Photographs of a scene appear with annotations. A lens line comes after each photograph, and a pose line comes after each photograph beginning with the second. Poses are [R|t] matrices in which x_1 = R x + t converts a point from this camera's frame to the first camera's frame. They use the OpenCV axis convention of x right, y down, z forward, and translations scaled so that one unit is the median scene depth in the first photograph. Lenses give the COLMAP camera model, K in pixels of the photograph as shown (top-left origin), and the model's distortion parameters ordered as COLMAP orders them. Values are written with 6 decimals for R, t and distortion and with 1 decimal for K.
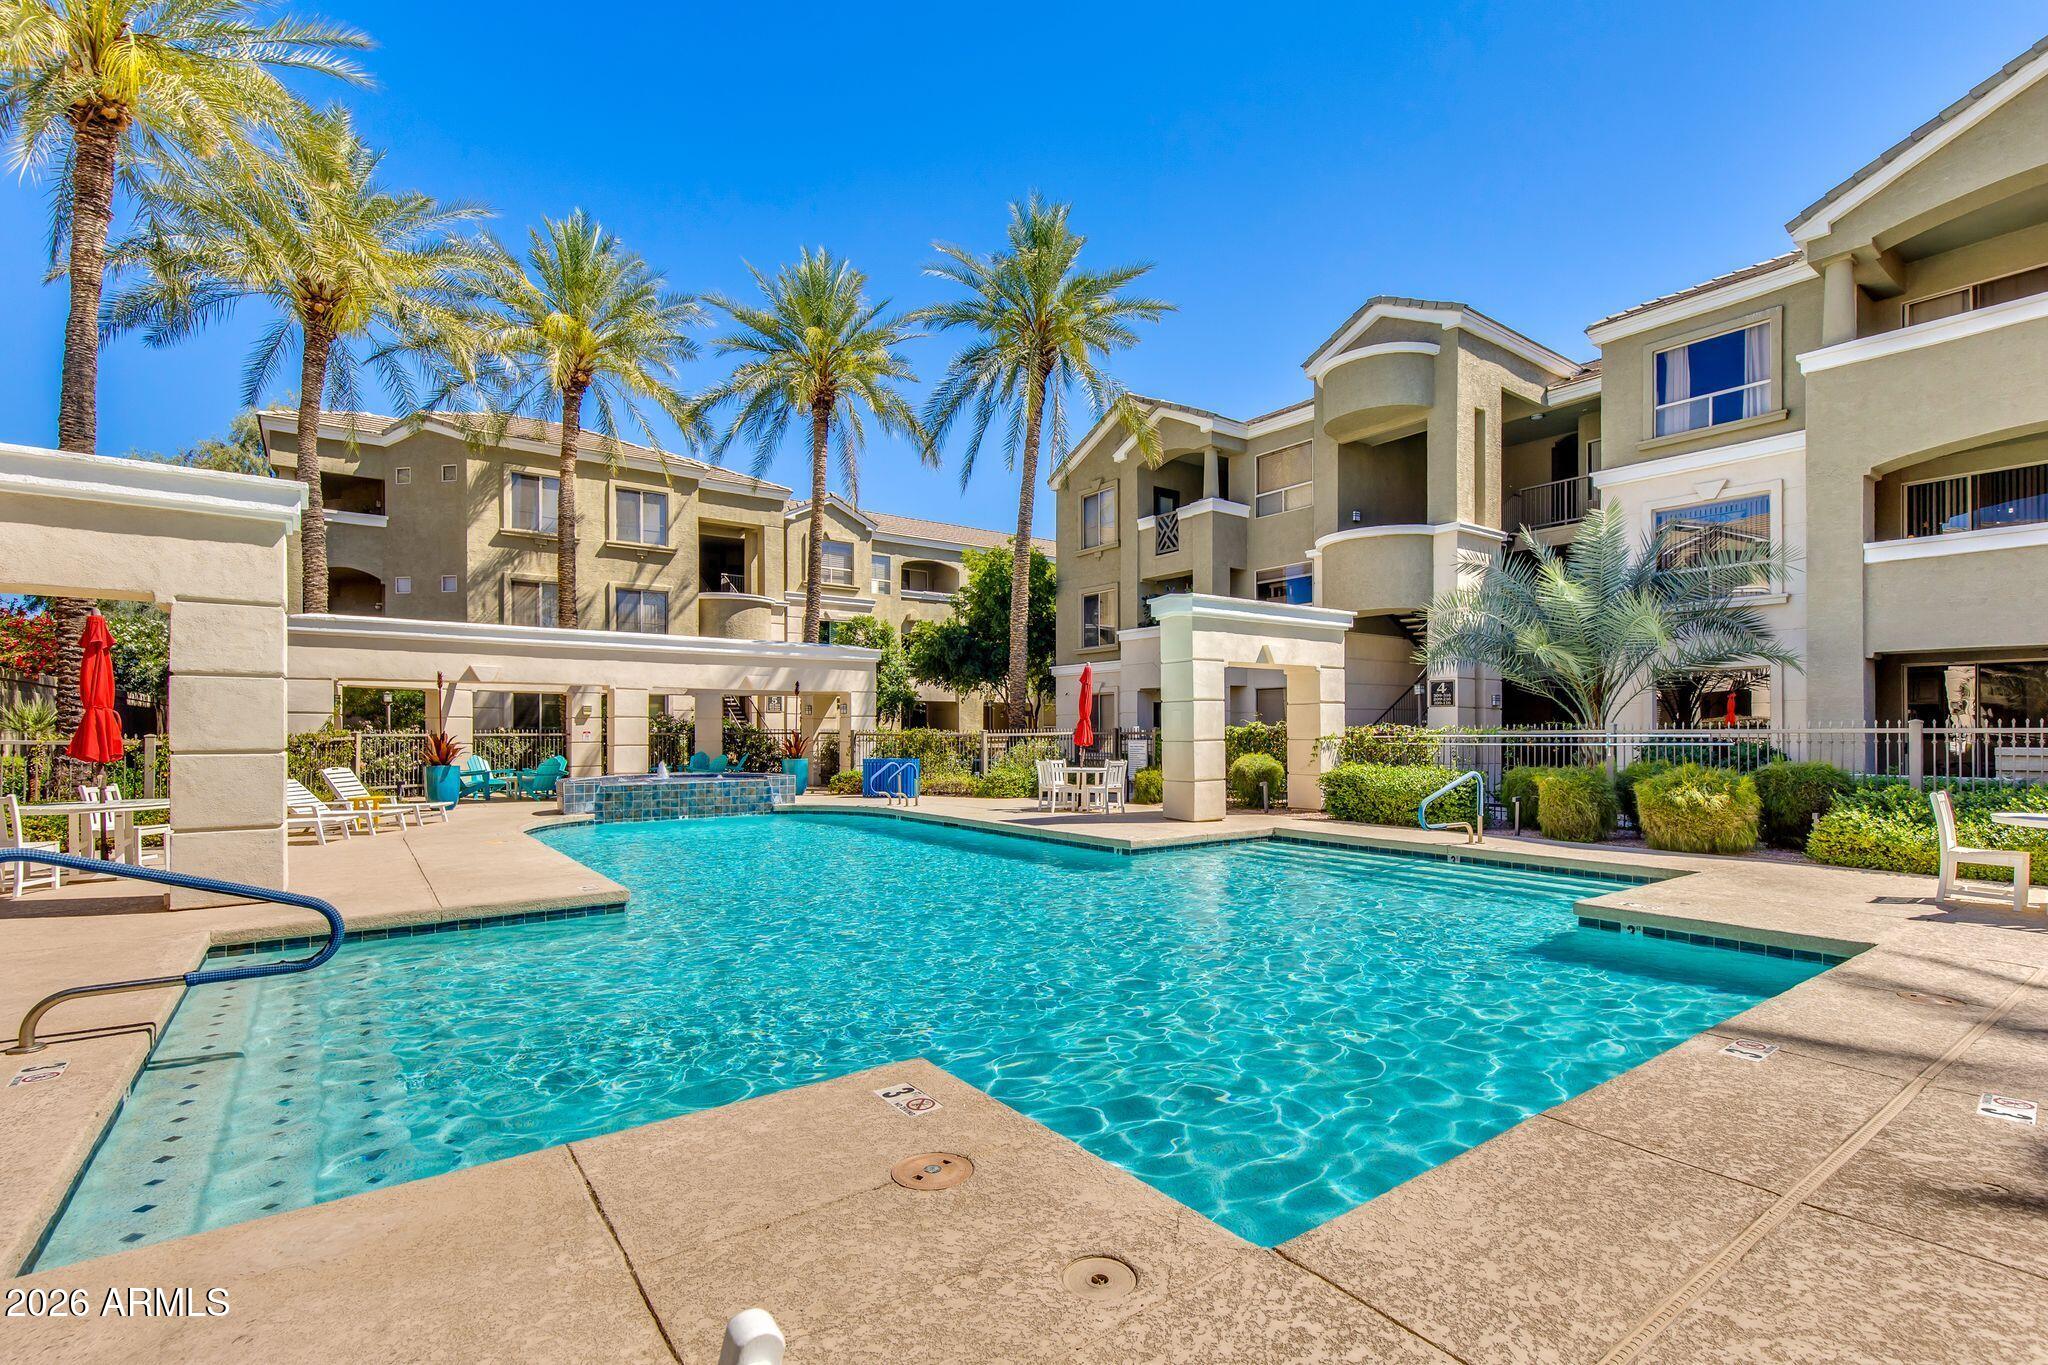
lens RADIAL K [[952.0, 0, 1052.7], [0, 952.0, 728.9], [0, 0, 1]] dist [0.010164, -0.002659]
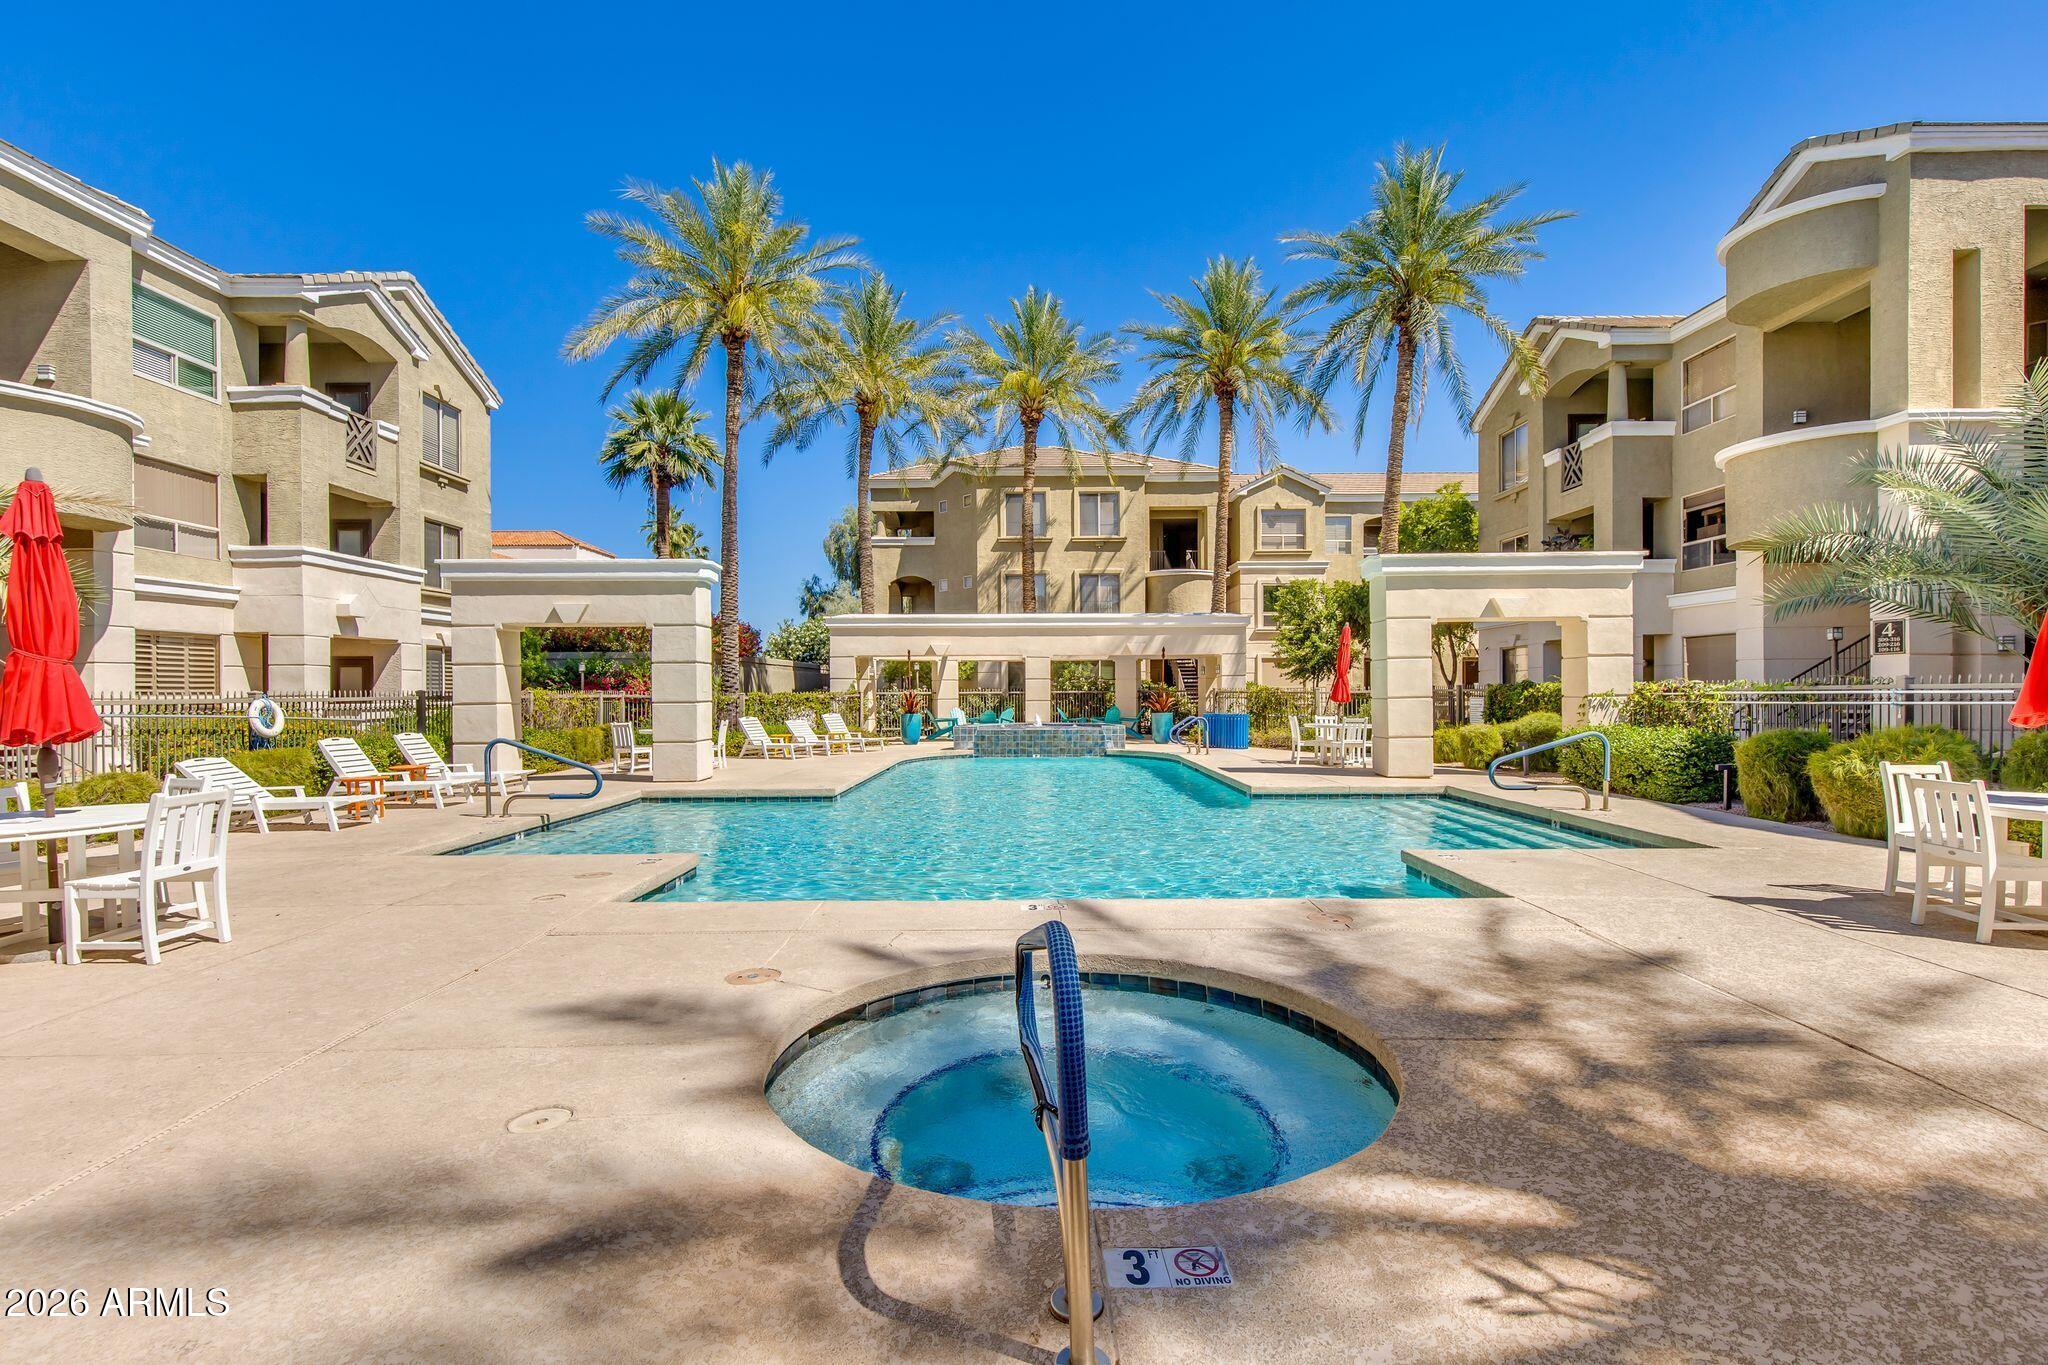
lens RADIAL K [[952.0, 0, 1021.1], [0, 952.0, 691.6], [0, 0, 1]] dist [0.010164, -0.002659]
pose [[0.790762, -0.002356, -0.612119, 0.268454], [0.005826, 0.999976, 0.003676, -0.000274], [0.612096, -0.006473, 0.790757, -0.029033]]
